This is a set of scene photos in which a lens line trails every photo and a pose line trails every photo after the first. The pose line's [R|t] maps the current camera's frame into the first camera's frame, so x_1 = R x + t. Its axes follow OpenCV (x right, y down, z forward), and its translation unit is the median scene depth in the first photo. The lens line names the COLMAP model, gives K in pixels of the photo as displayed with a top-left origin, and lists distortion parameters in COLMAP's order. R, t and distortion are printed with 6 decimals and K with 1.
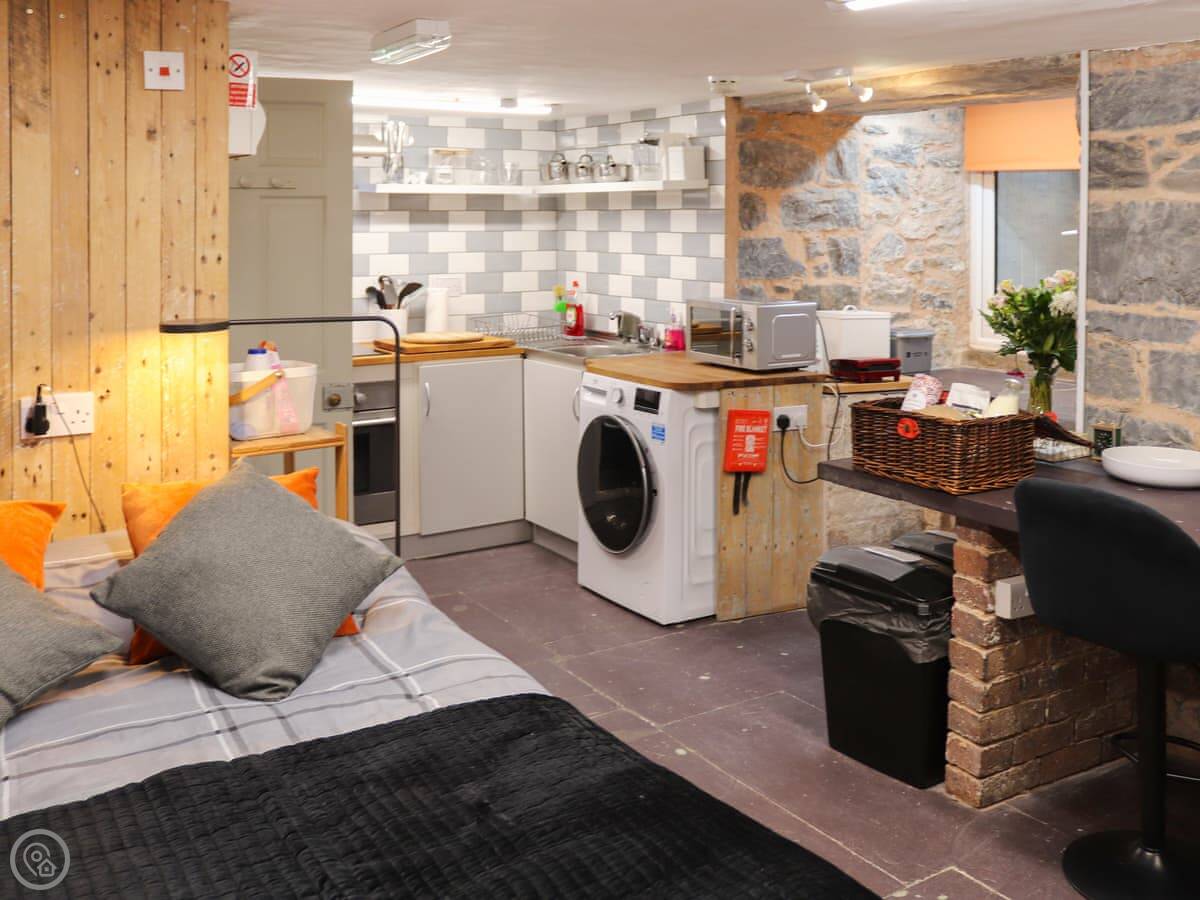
lens RADIAL K [[1209.4, 0, 600.0], [0, 1209.4, 450.0], [0, 0, 1]] dist [0.000585, 0.031956]
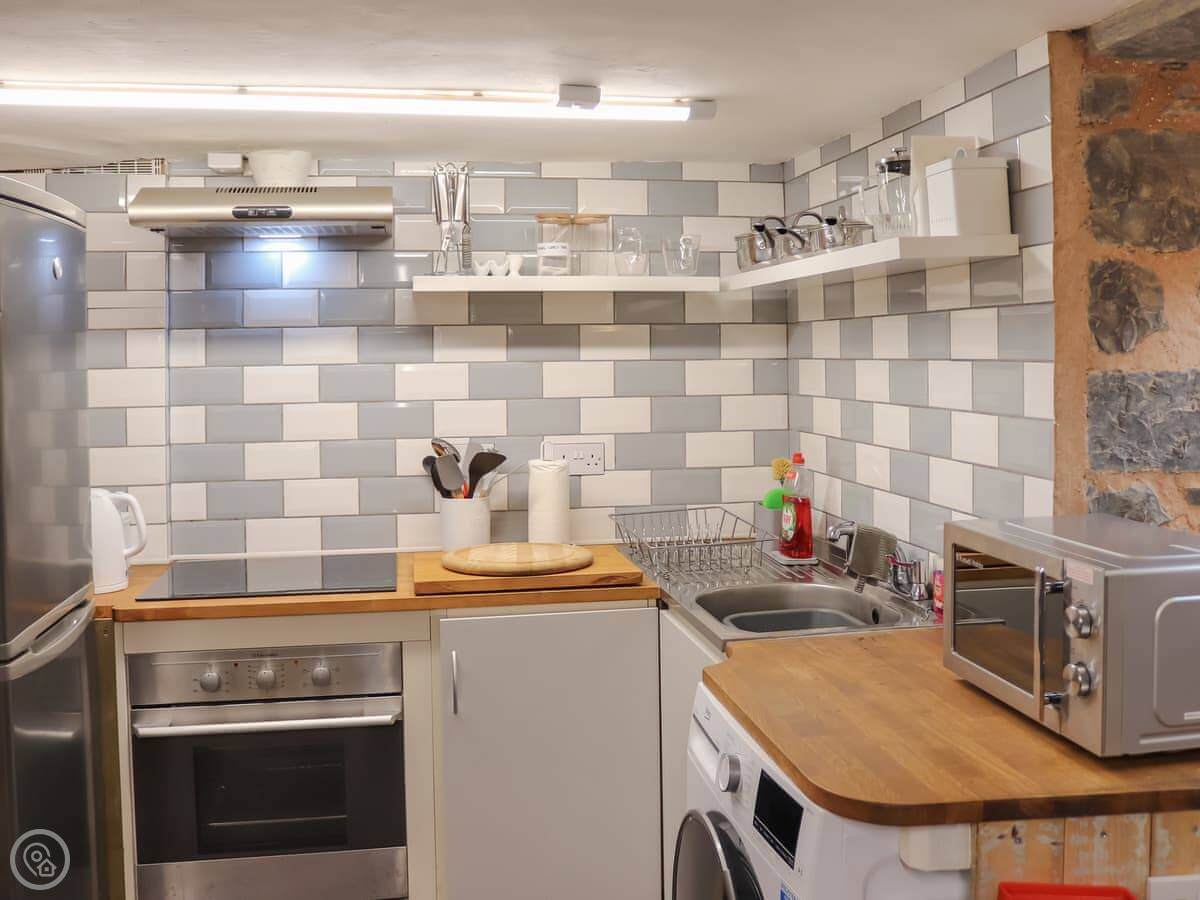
lens RADIAL K [[1282.4, 0, 600.0], [0, 1282.4, 450.0], [0, 0, 1]] dist [-0.085666, 0.018074]
pose [[0.942614, 0.019805, -0.333296, 0.102864], [-0.057607, 0.992916, -0.103921, -0.096740], [0.328877, 0.117158, 0.937077, 0.557803]]
